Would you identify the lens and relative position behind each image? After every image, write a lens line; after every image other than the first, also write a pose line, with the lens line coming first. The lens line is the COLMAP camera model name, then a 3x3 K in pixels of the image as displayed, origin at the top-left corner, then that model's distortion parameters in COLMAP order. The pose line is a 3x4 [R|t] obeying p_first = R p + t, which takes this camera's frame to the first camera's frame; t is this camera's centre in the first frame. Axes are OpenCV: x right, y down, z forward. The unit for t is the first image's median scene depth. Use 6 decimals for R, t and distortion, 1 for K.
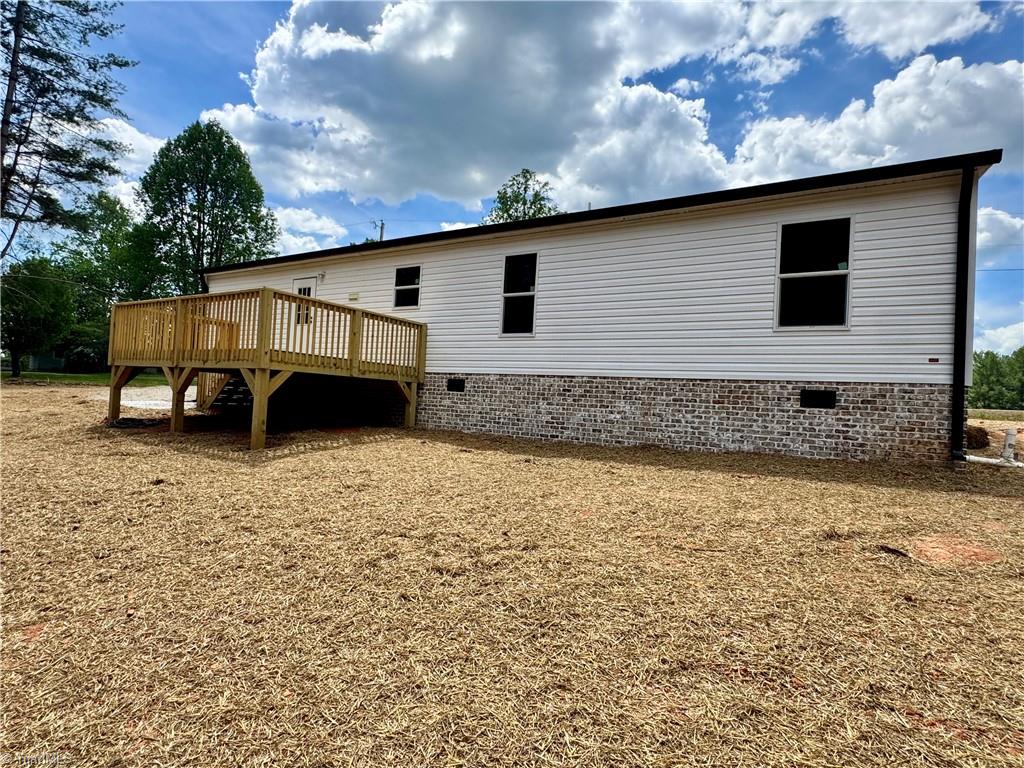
lens RADIAL K [[538.6, 0, 512.0], [0, 538.6, 384.0], [0, 0, 1]] dist [-0.002247, -0.002474]
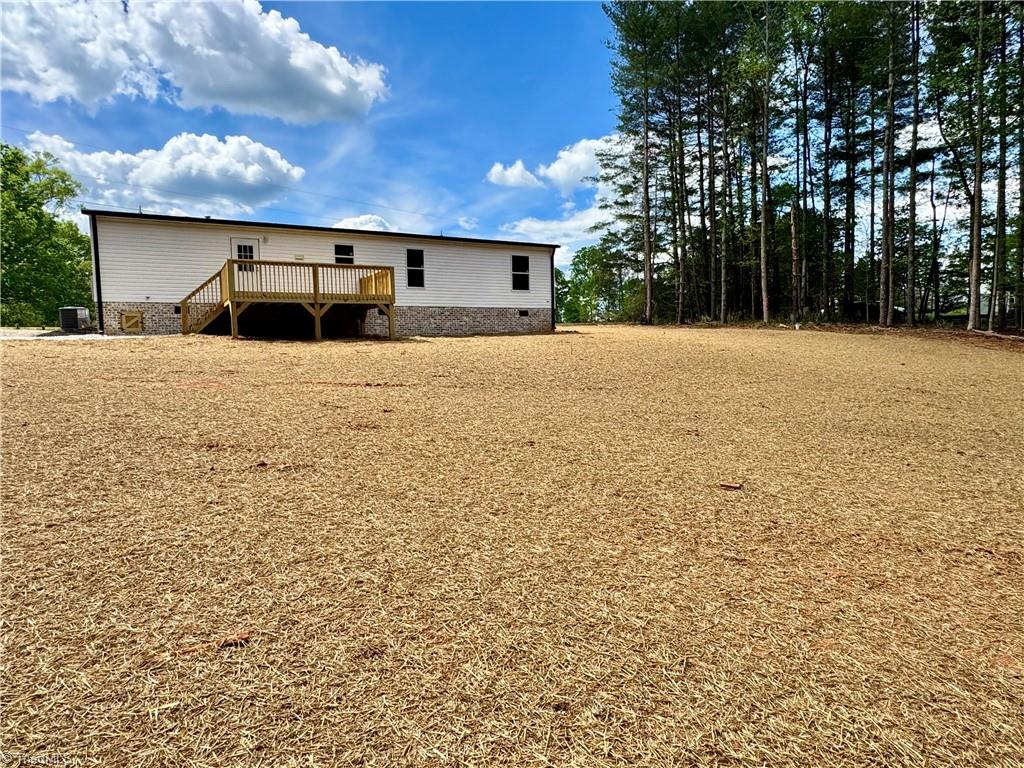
lens RADIAL K [[597.2, 0, 512.0], [0, 597.2, 384.0], [0, 0, 1]] dist [-0.001073, -0.000334]
pose [[0.493543, -0.106590, 0.863165, -1.888197], [0.030282, 0.993966, 0.105428, 0.050017], [-0.869194, -0.025895, 0.493793, -0.507228]]
